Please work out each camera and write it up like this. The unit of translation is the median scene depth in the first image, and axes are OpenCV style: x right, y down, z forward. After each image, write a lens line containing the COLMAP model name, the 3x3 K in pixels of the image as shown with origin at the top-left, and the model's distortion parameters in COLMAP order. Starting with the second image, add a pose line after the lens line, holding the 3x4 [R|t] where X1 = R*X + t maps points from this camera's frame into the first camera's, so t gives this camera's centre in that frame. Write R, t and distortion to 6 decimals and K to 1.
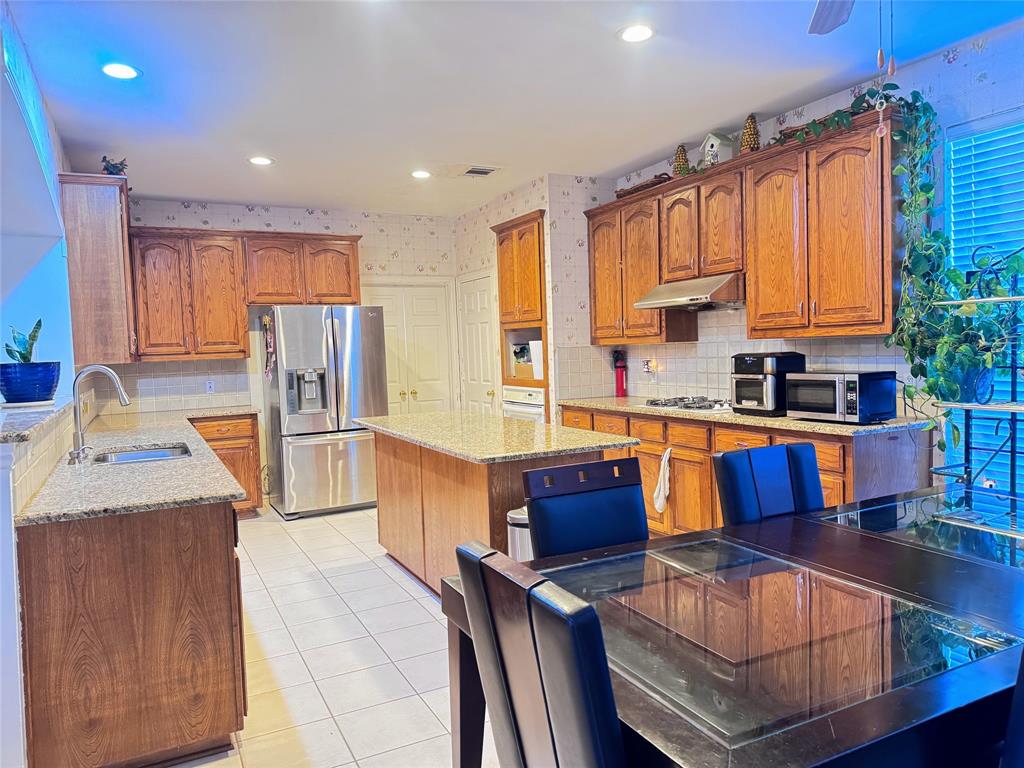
lens RADIAL K [[707.0, 0, 517.2], [0, 707.0, 383.8], [0, 0, 1]] dist [0.070126, -0.092507]
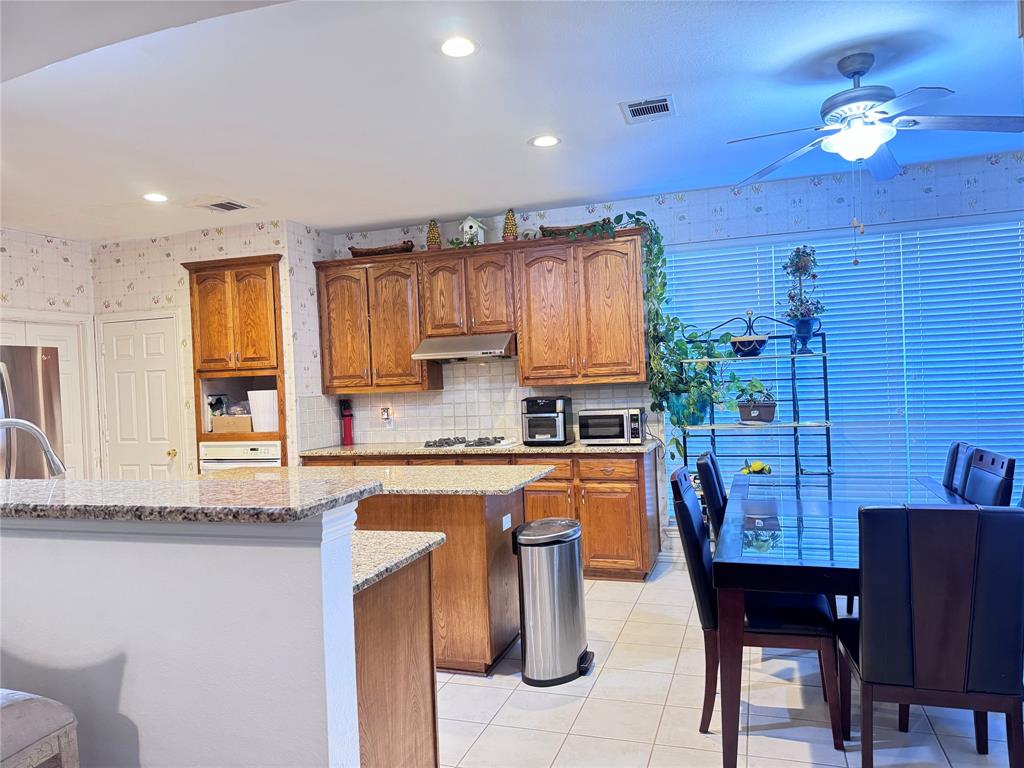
lens RADIAL K [[707.0, 0, 517.2], [0, 707.0, 383.8], [0, 0, 1]] dist [0.070126, -0.092507]
pose [[0.710971, 0.004085, 0.703209, -0.484093], [0.052660, 0.996866, -0.059033, 0.004589], [-0.701247, 0.079002, 0.708528, 0.114983]]
